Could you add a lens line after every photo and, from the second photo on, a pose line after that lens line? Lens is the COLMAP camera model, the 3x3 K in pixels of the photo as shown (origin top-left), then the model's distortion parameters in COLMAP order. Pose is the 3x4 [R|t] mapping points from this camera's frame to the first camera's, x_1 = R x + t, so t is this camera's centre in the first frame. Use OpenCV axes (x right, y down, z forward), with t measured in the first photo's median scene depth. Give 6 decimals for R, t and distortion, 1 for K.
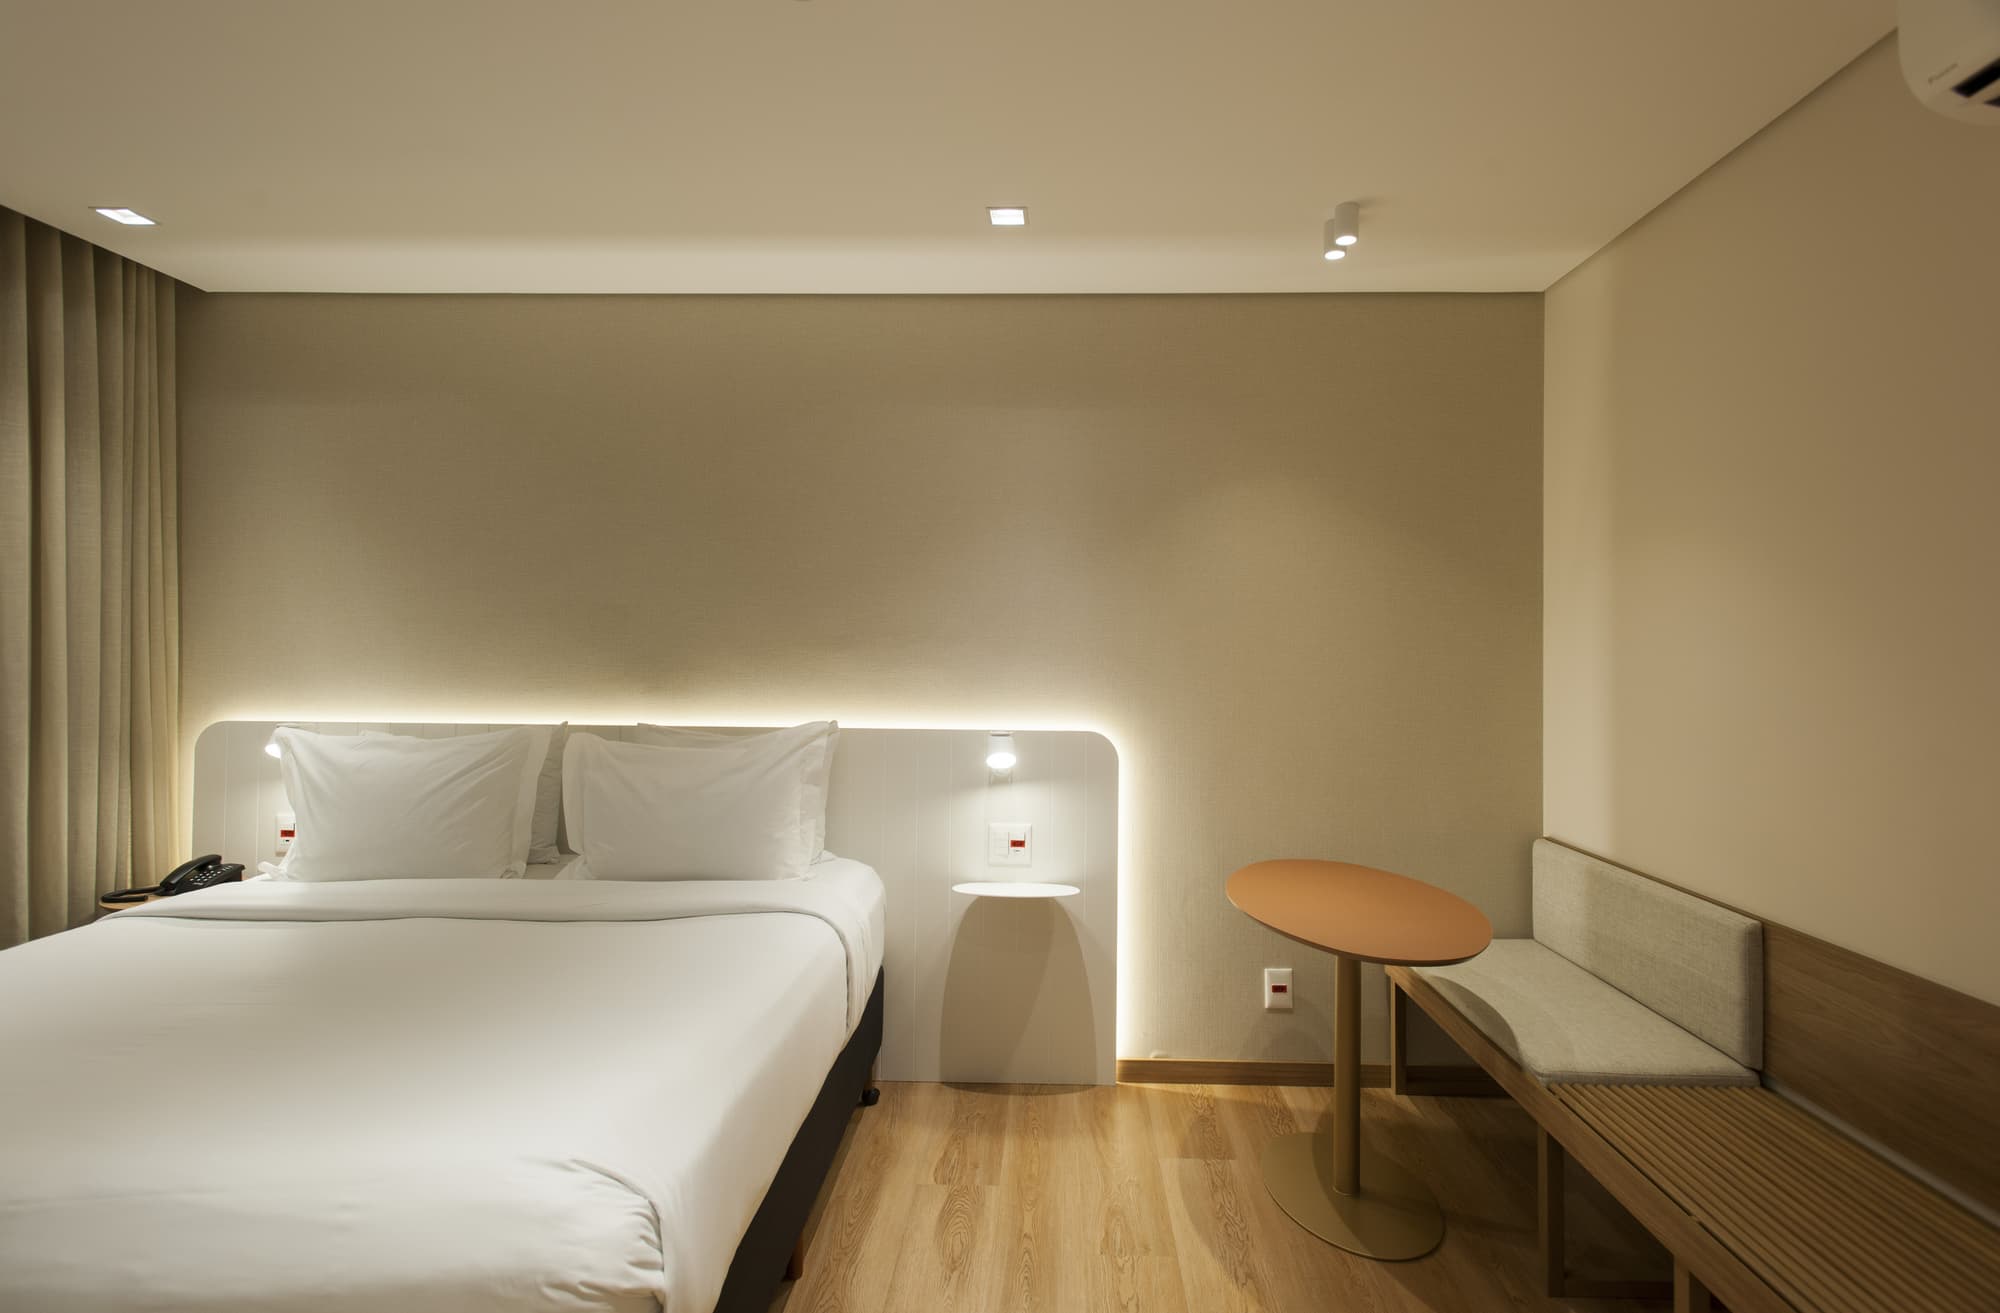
lens RADIAL K [[1070.4, 0, 1000.0], [0, 1070.4, 656.5], [0, 0, 1]] dist [0.033699, -0.000304]
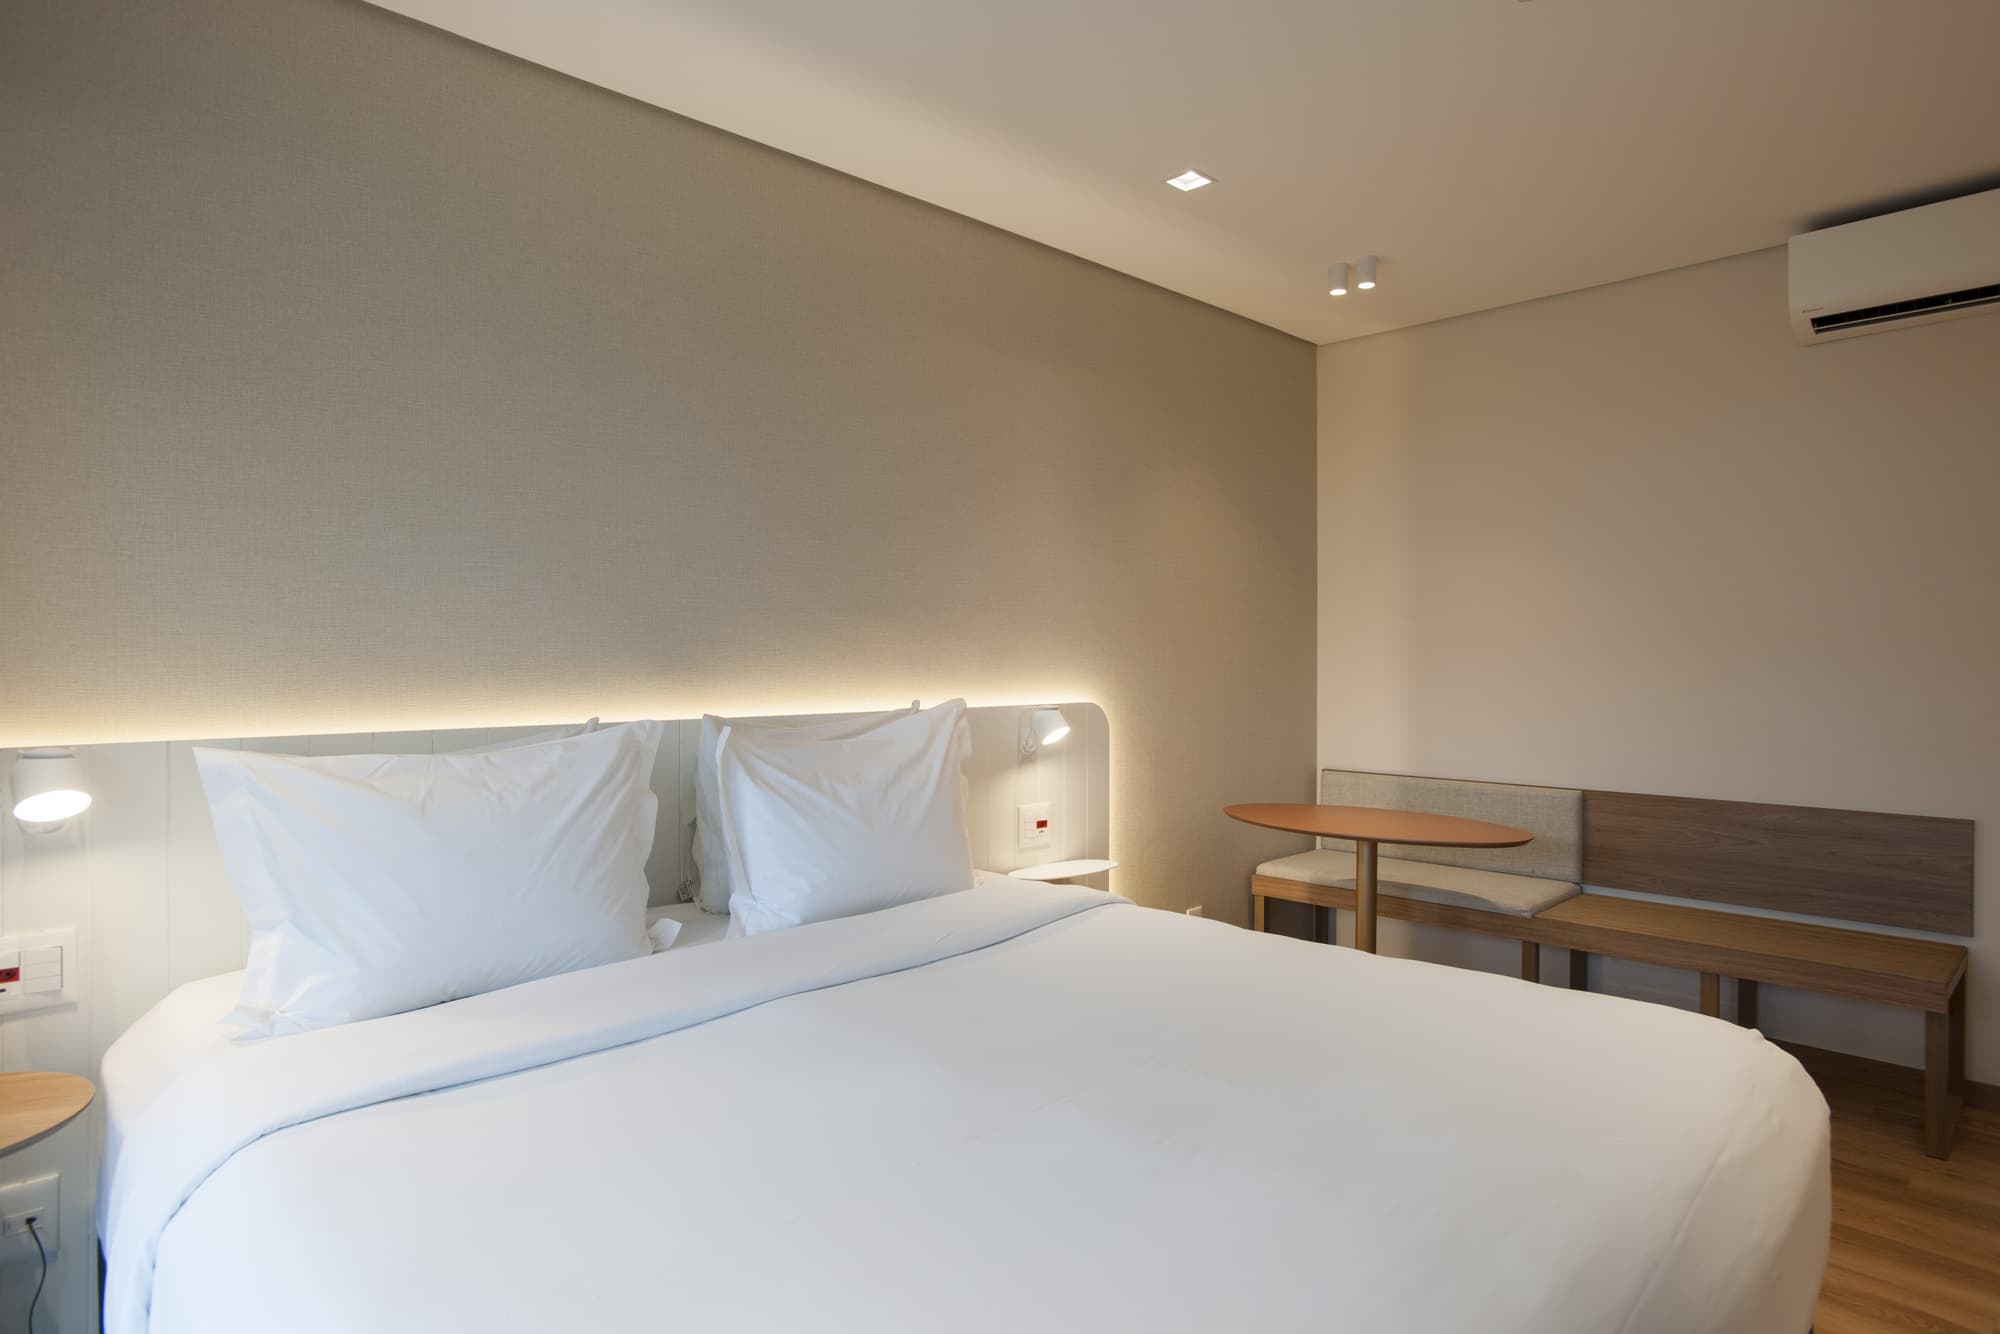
lens RADIAL K [[1216.5, 0, 1000.0], [0, 1216.5, 667.0], [0, 0, 1]] dist [0.001470, 0.000737]
pose [[0.653529, -0.017214, 0.756706, -0.834041], [0.008795, 0.999847, 0.015149, 0.020571], [-0.756851, -0.003245, 0.653580, 0.337645]]
